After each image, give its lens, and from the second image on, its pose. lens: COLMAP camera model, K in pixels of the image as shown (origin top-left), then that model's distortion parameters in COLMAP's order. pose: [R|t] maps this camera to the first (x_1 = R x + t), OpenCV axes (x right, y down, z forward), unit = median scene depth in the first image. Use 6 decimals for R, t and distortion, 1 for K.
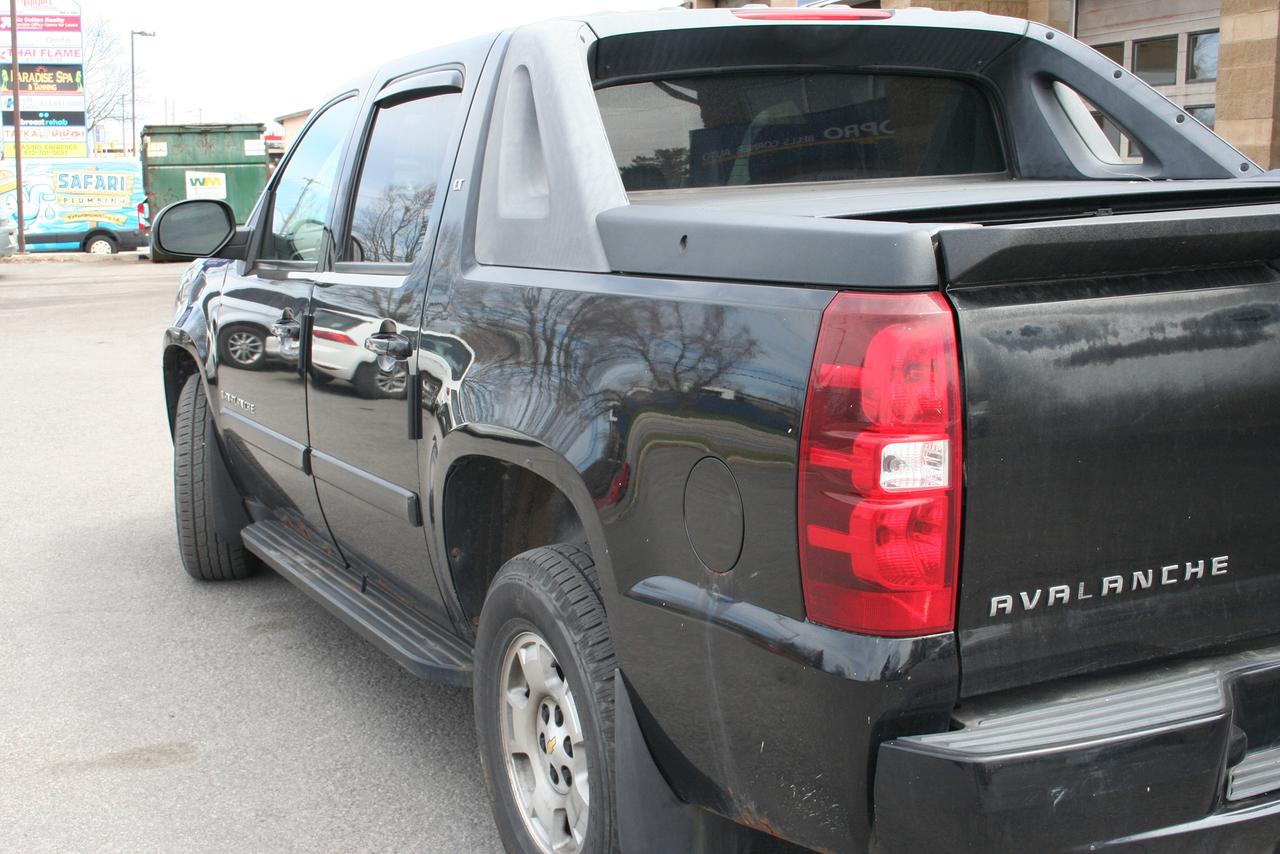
lens RADIAL K [[1767.0, 0, 640.0], [0, 1767.0, 427.0], [0, 0, 1]] dist [-0.019322, -0.036583]
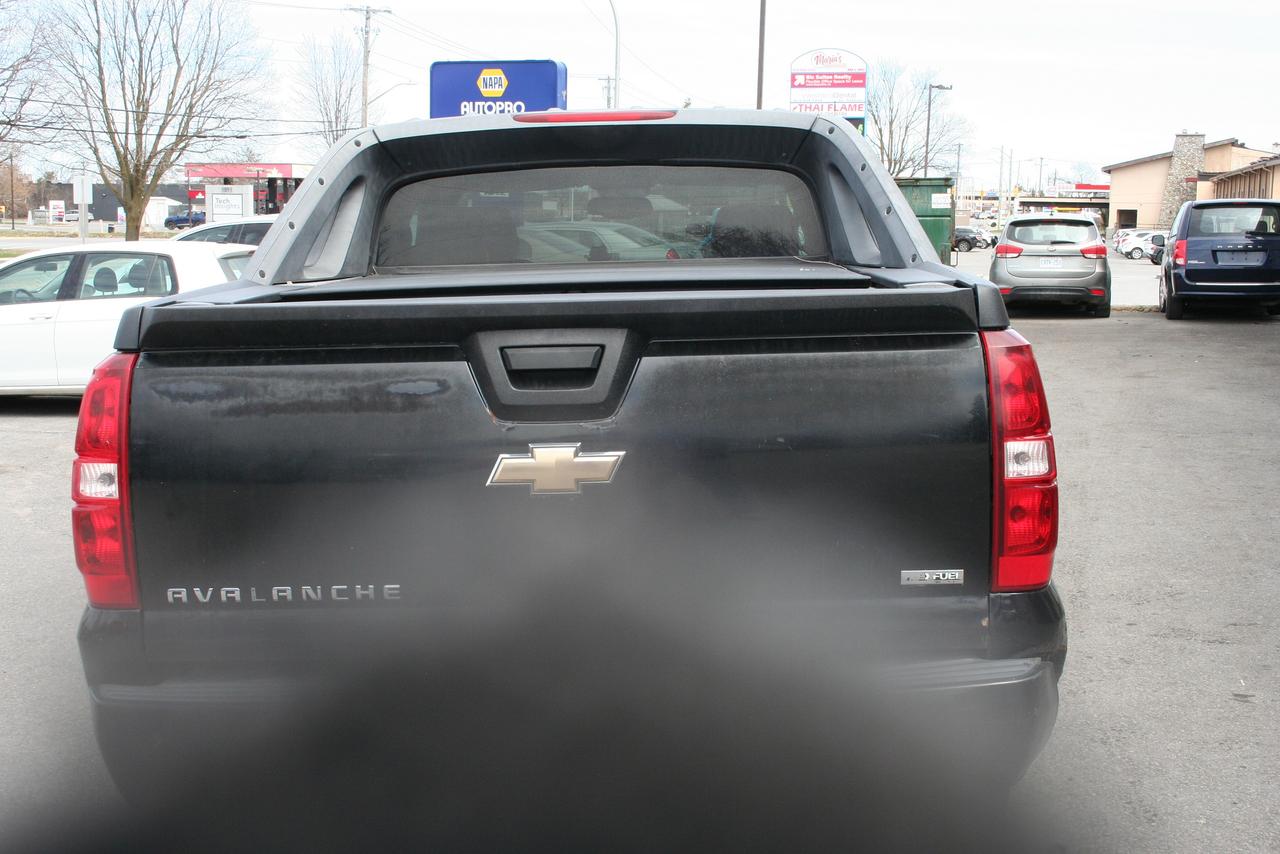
lens RADIAL K [[1782.2, 0, 640.0], [0, 1782.2, 427.0], [0, 0, 1]] dist [-0.010906, 0.029141]
pose [[0.881134, 0.069917, -0.467668, 1.083951], [-0.082480, 0.996572, -0.006410, -0.042045], [0.465617, 0.044222, 0.883881, -0.010940]]
